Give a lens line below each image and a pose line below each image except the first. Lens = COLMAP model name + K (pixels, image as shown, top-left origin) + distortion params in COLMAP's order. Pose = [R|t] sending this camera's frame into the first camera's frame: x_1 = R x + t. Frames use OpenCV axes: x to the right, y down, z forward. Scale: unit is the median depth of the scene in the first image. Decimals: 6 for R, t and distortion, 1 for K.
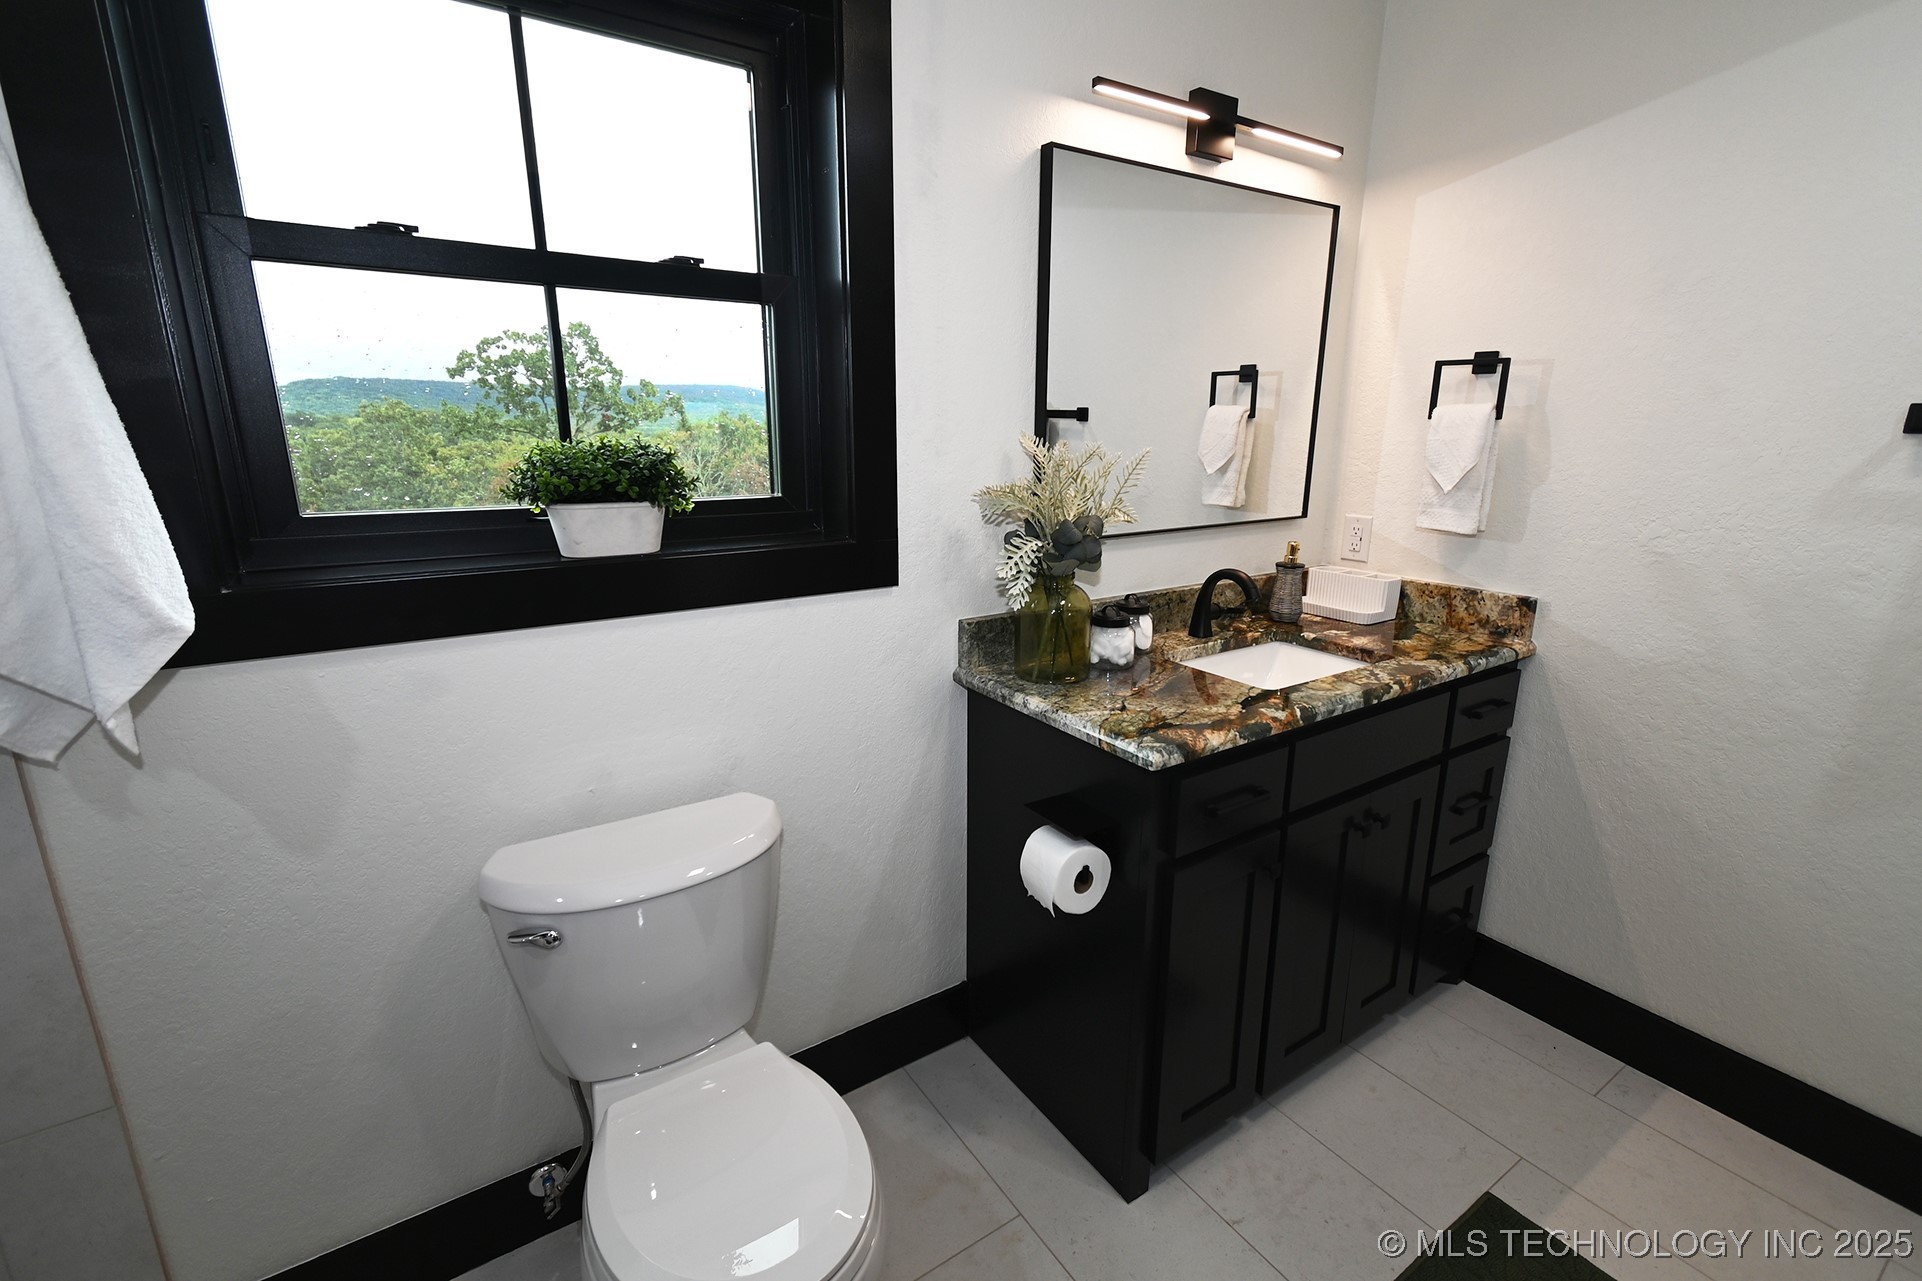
lens RADIAL K [[851.3, 0, 967.0], [0, 851.3, 641.8], [0, 0, 1]] dist [0.000401, -0.000895]
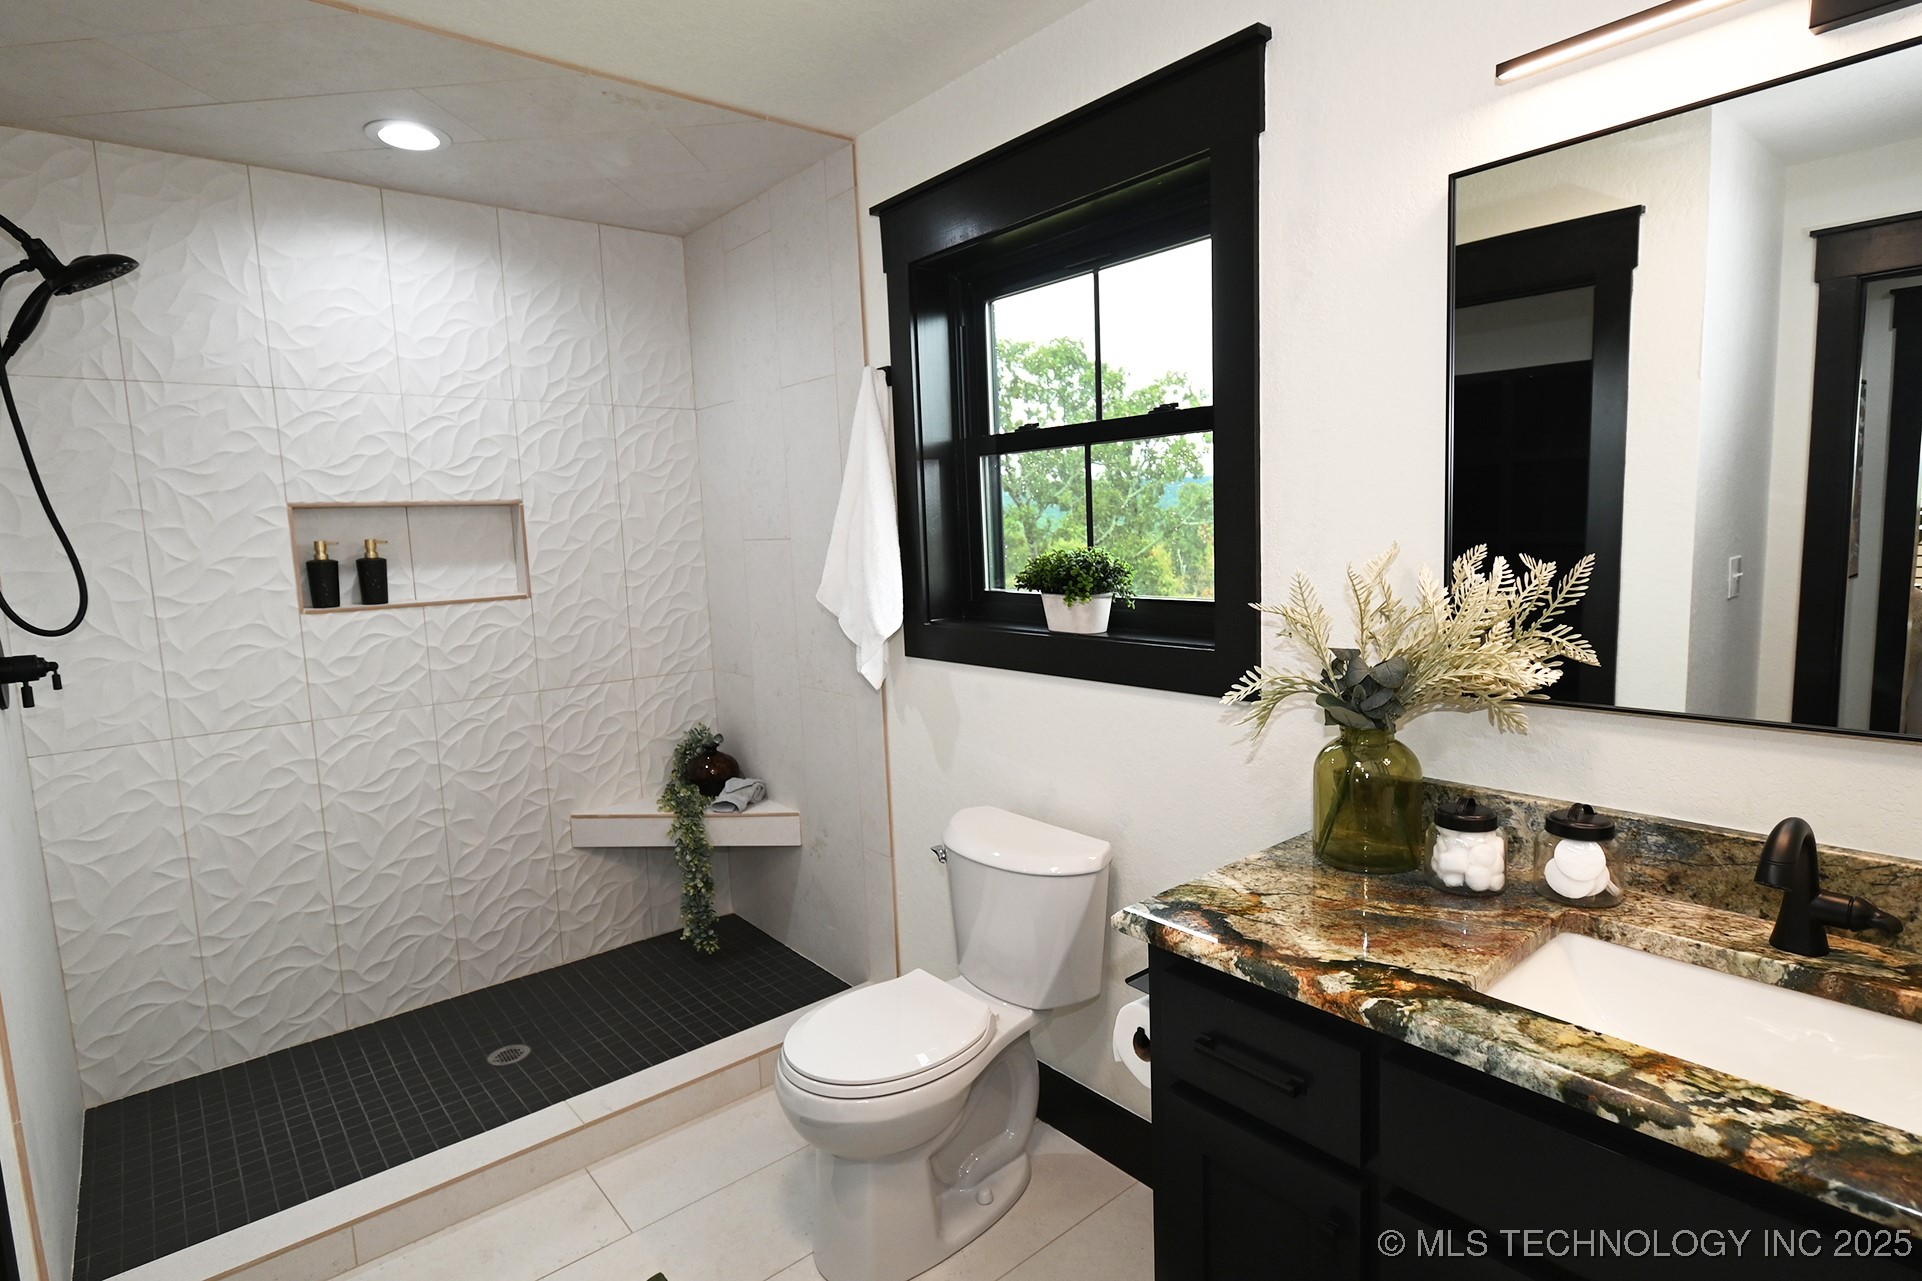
lens RADIAL K [[982.4, 0, 966.5], [0, 982.4, 639.5], [0, 0, 1]] dist [0.015869, -0.000305]
pose [[0.108555, 0.109726, -0.988016, 1.040455], [-0.207192, 0.974560, 0.085467, -0.174920], [0.972259, 0.195431, 0.128528, 0.577407]]
